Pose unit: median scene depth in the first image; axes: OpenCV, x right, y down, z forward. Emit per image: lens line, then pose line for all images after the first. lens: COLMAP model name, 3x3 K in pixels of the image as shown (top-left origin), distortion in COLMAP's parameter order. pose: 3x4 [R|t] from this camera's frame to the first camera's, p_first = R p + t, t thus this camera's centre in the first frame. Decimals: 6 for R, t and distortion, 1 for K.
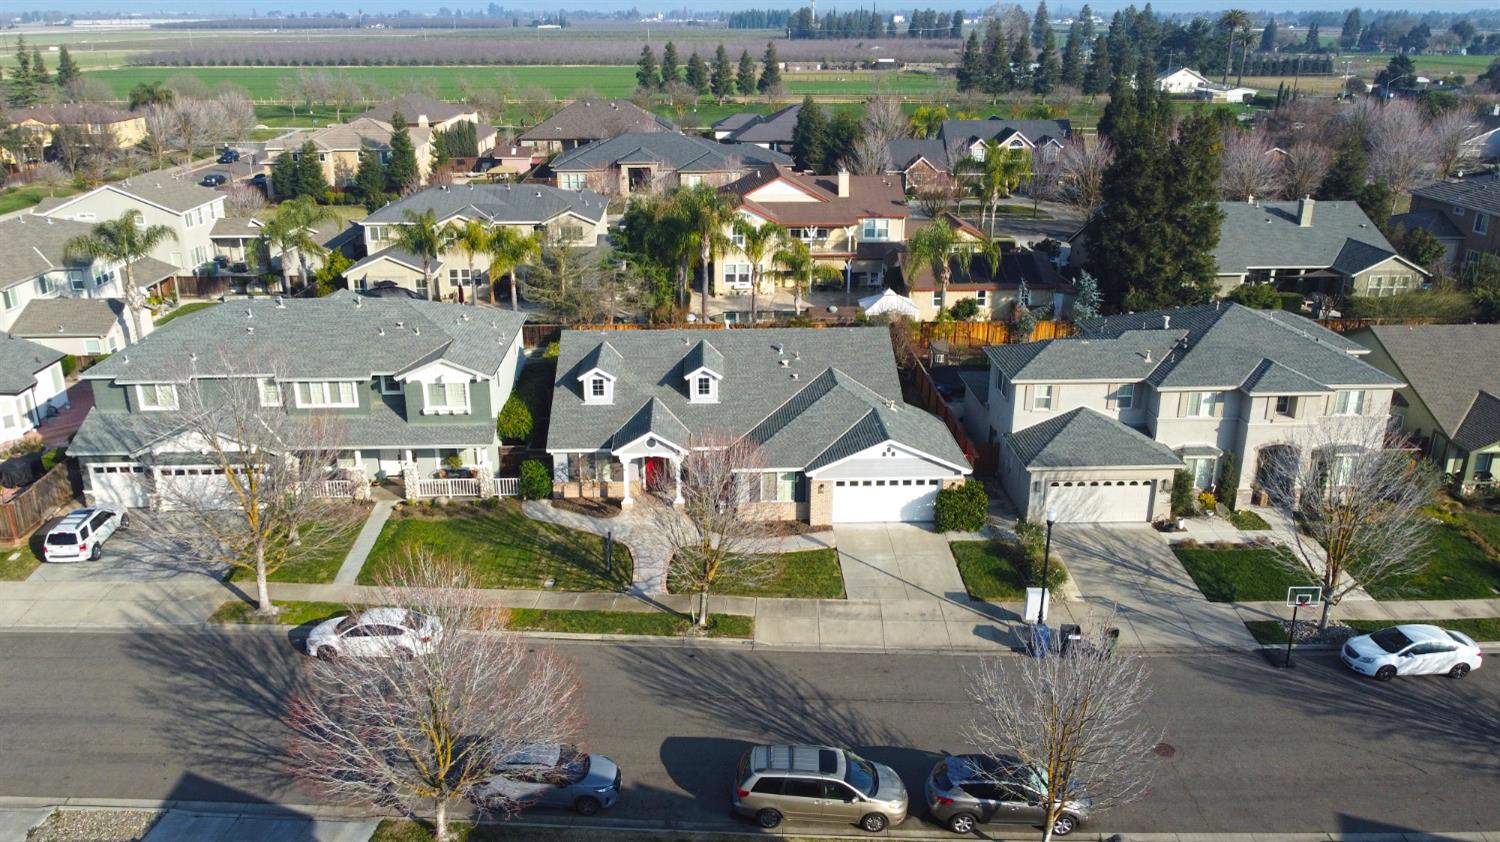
lens RADIAL K [[1149.6, 0, 750.0], [0, 1149.6, 421.0], [0, 0, 1]] dist [-0.001193, -0.003427]
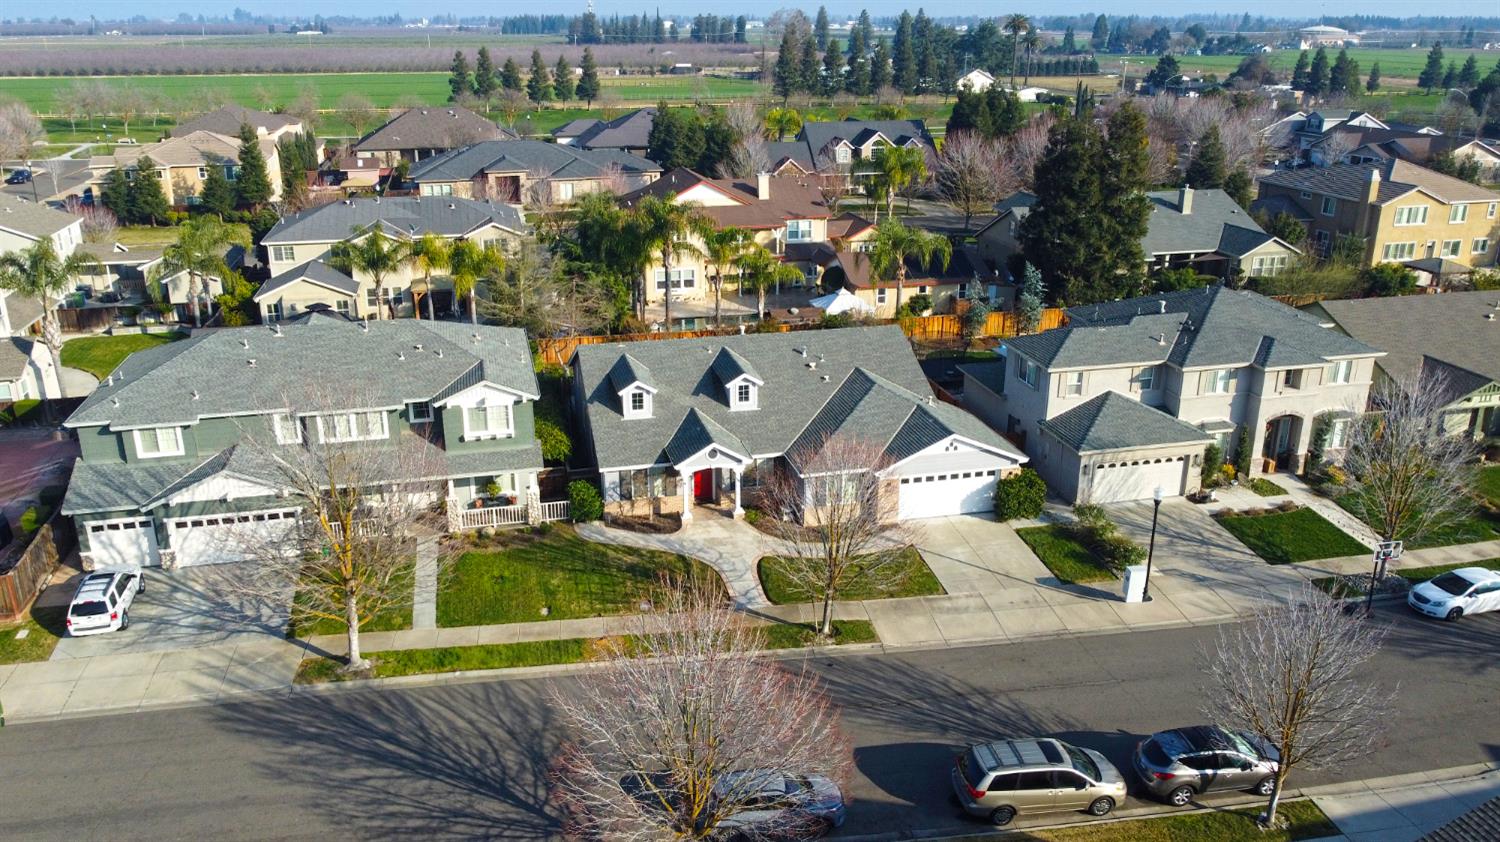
lens RADIAL K [[1149.6, 0, 750.0], [0, 1149.6, 421.0], [0, 0, 1]] dist [-0.001193, -0.003427]
pose [[0.980816, -0.065033, 0.183771, -0.222351], [0.065791, 0.997831, 0.001976, -0.008435], [-0.183501, 0.010152, 0.982967, 0.032347]]
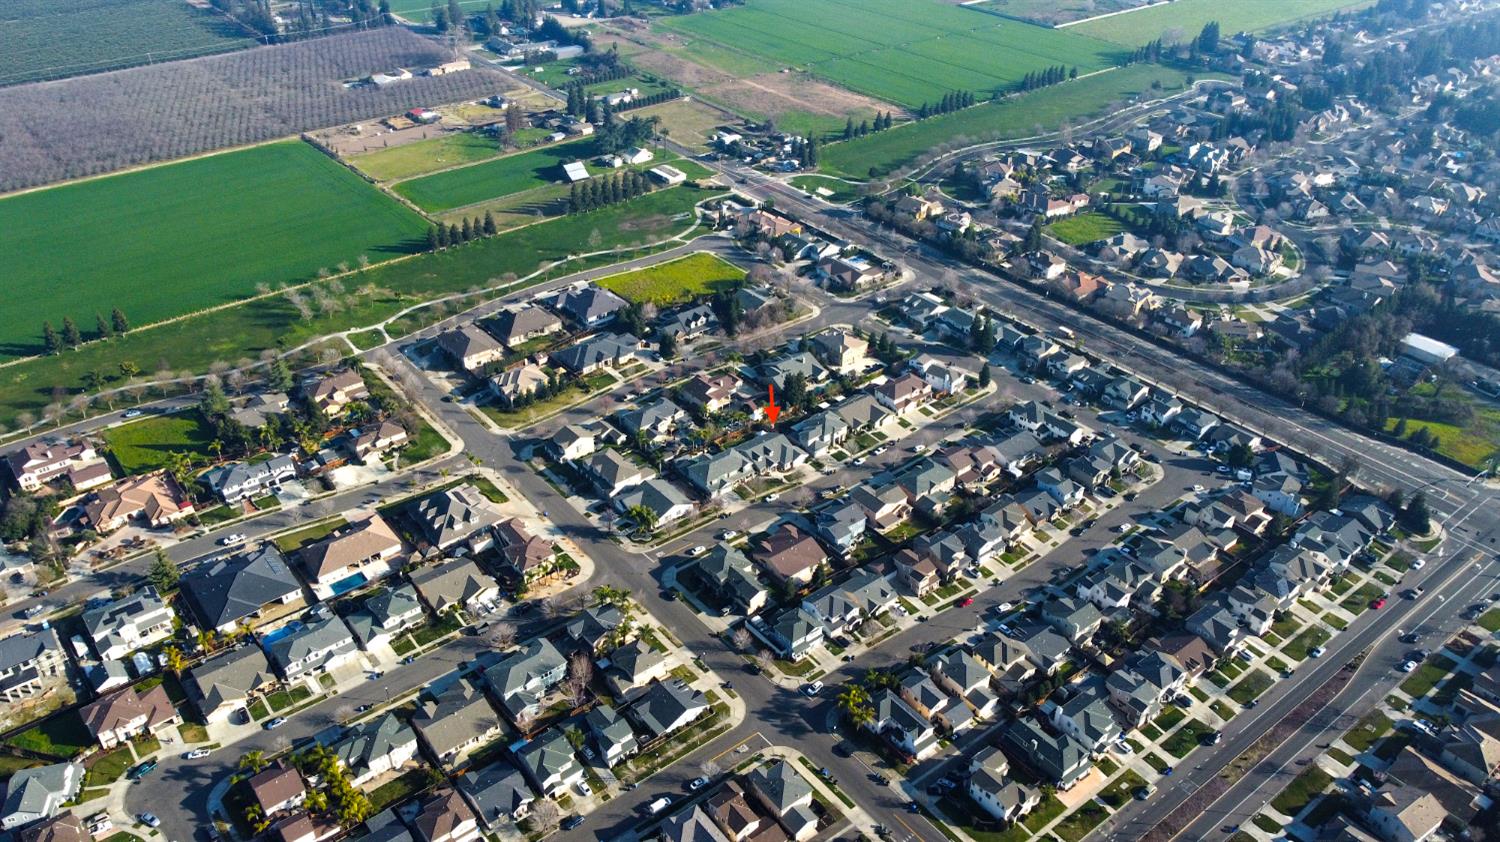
lens RADIAL K [[1149.6, 0, 750.0], [0, 1149.6, 421.0], [0, 0, 1]] dist [-0.001193, -0.003427]
pose [[0.807643, -0.318615, 0.496182, -3.731133], [0.203481, 0.940357, 0.272625, -2.256972], [-0.553451, -0.119220, 0.824305, -4.932830]]
